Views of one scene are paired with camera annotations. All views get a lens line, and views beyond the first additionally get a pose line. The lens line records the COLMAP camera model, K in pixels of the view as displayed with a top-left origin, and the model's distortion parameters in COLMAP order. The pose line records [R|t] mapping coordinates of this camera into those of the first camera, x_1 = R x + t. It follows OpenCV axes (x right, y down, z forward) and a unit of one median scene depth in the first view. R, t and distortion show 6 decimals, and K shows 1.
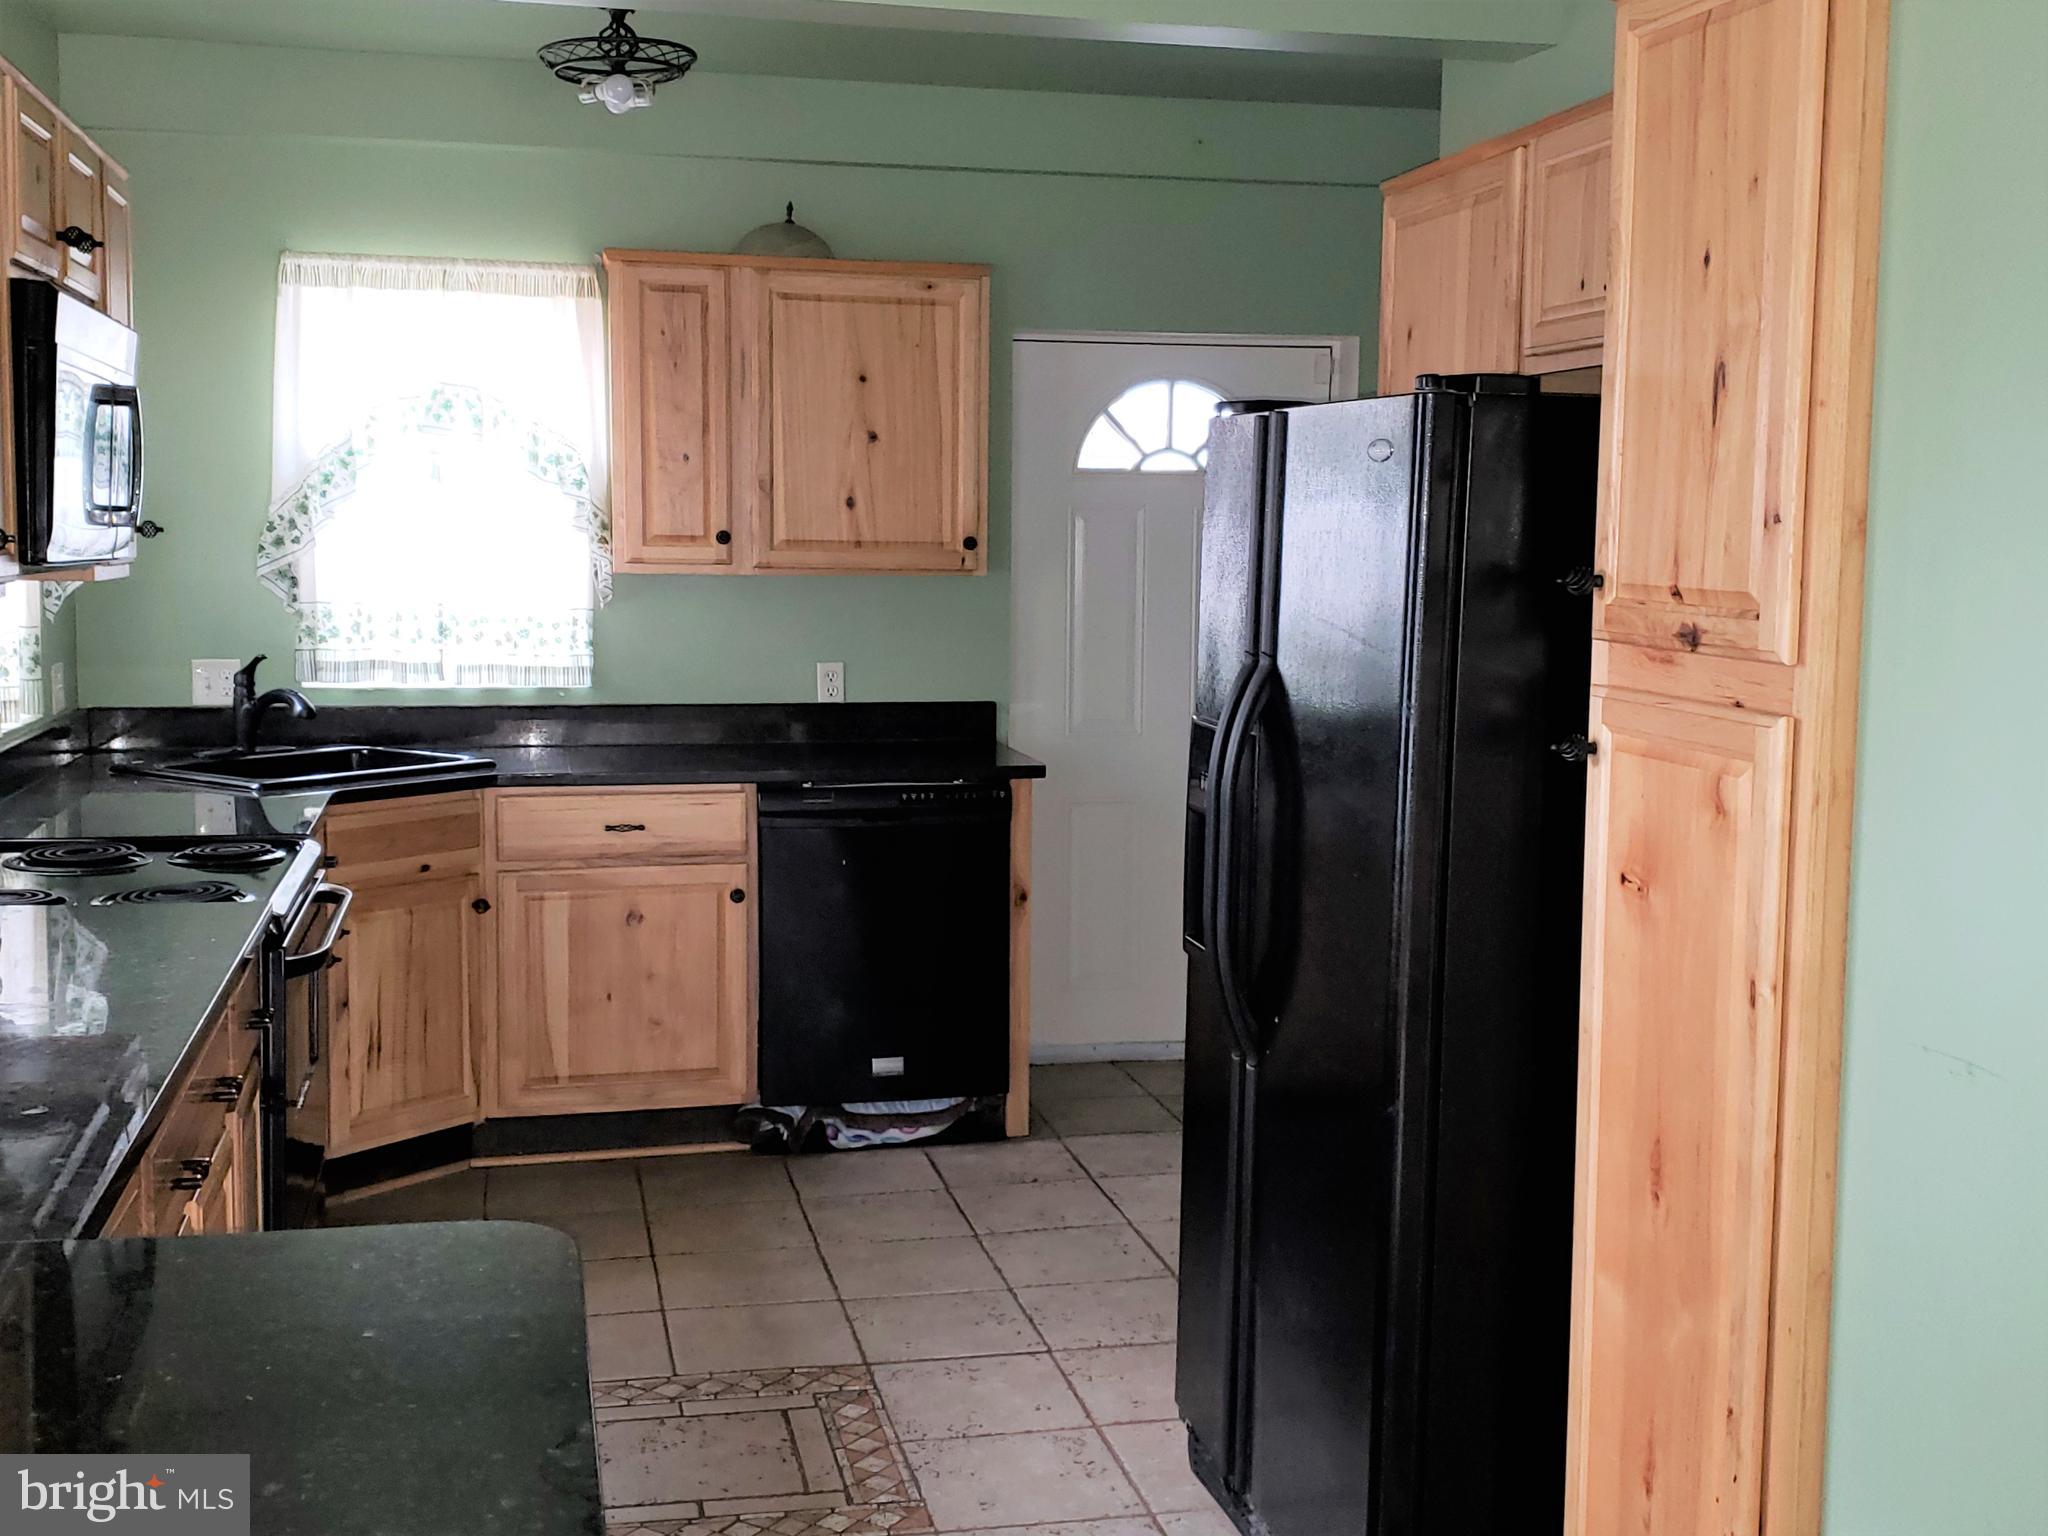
lens RADIAL K [[2224.7, 0, 1031.7], [0, 2224.7, 724.8], [0, 0, 1]] dist [0.277225, -0.971628]
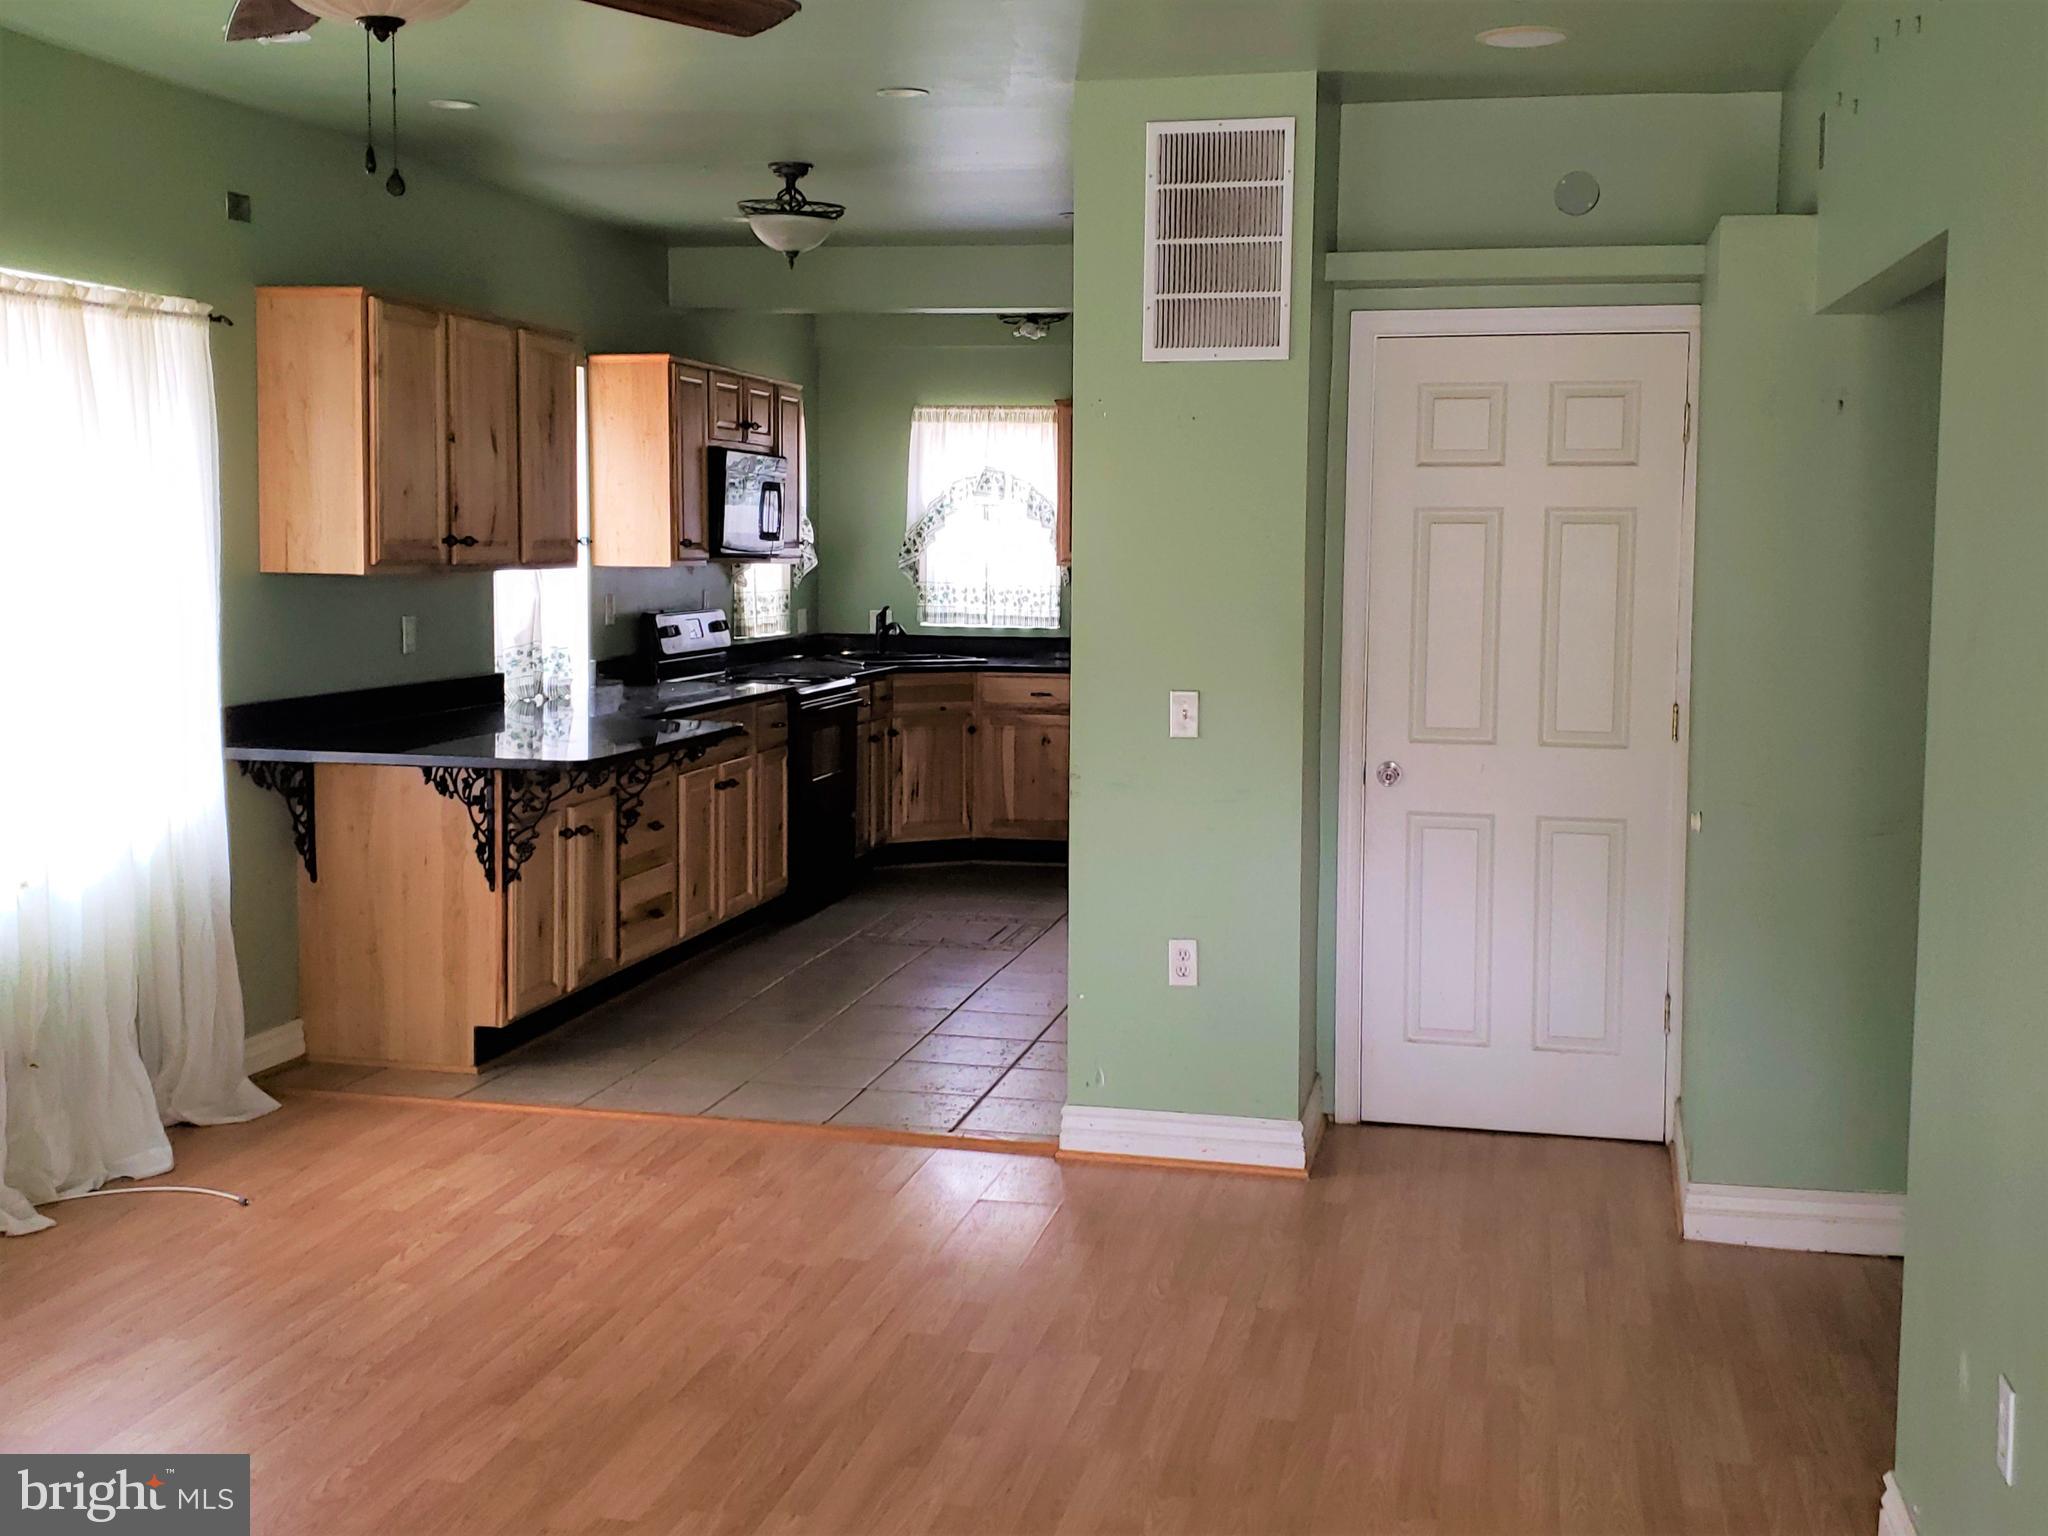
lens RADIAL K [[2224.7, 0, 1031.7], [0, 2224.7, 724.8], [0, 0, 1]] dist [0.277225, -0.971628]
pose [[0.902482, 0.031878, -0.429546, 0.613513], [-0.036490, 0.999331, -0.002501, 0.072718], [0.429178, 0.017931, 0.903042, -0.722853]]
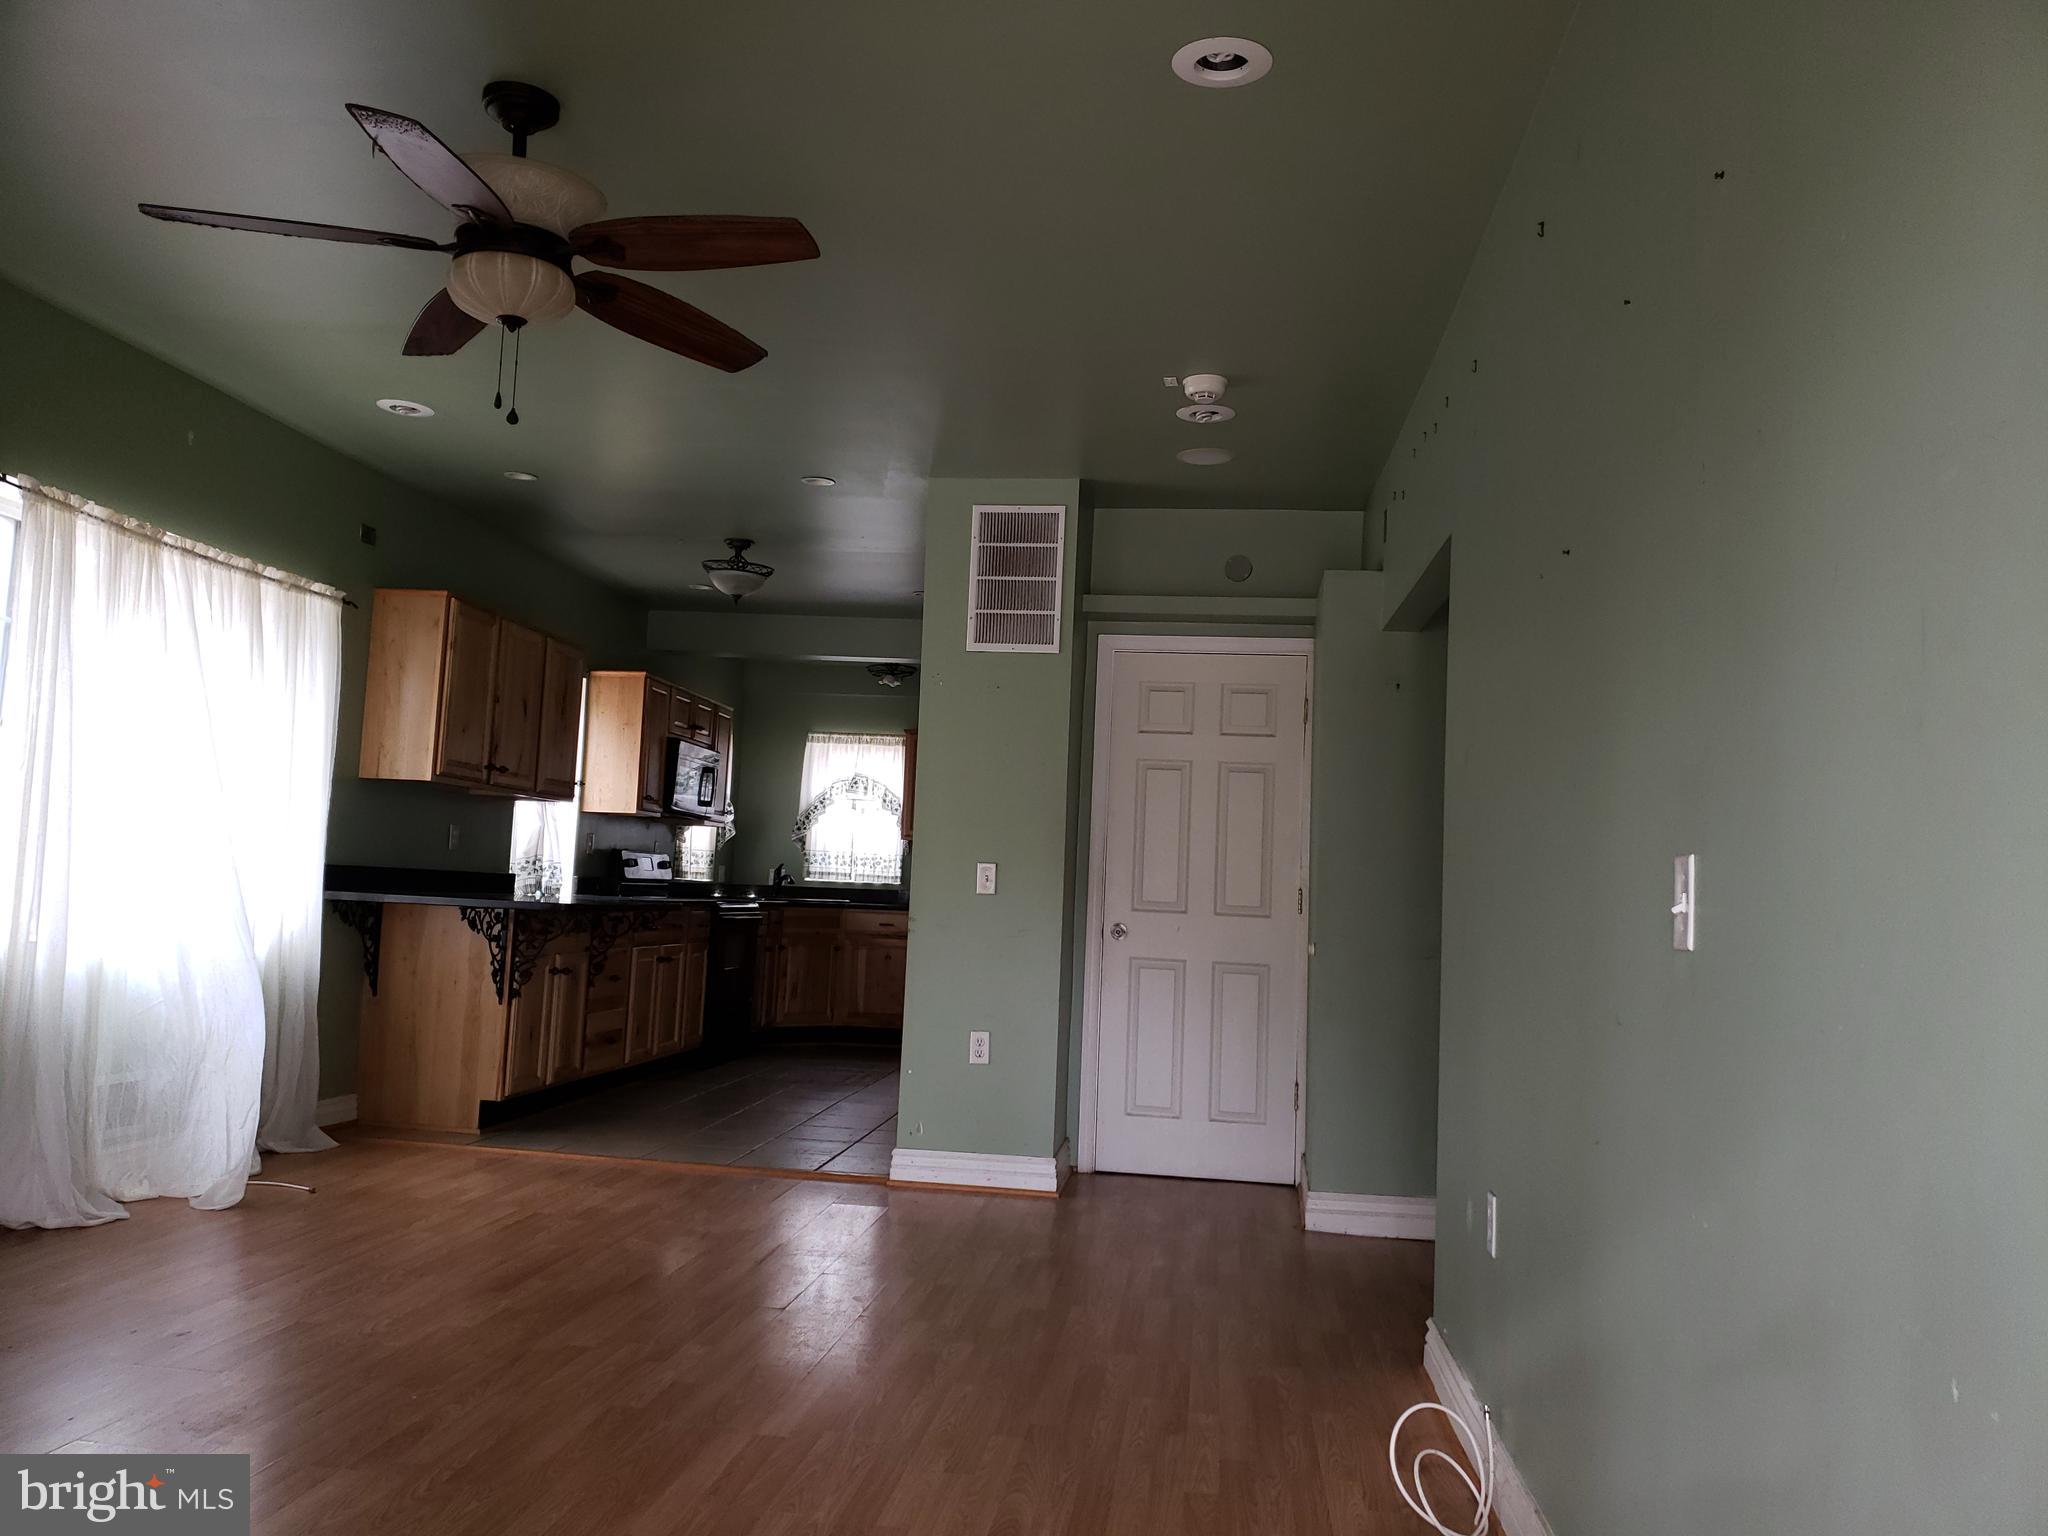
lens RADIAL K [[1556.7, 0, 1024.0], [0, 1556.7, 768.0], [0, 0, 1]] dist [0.192955, -0.579126]
pose [[0.938079, 0.000750, -0.346421, 0.635982], [-0.063584, 0.983382, -0.170051, 0.166066], [0.340537, 0.181548, 0.922537, -0.771008]]
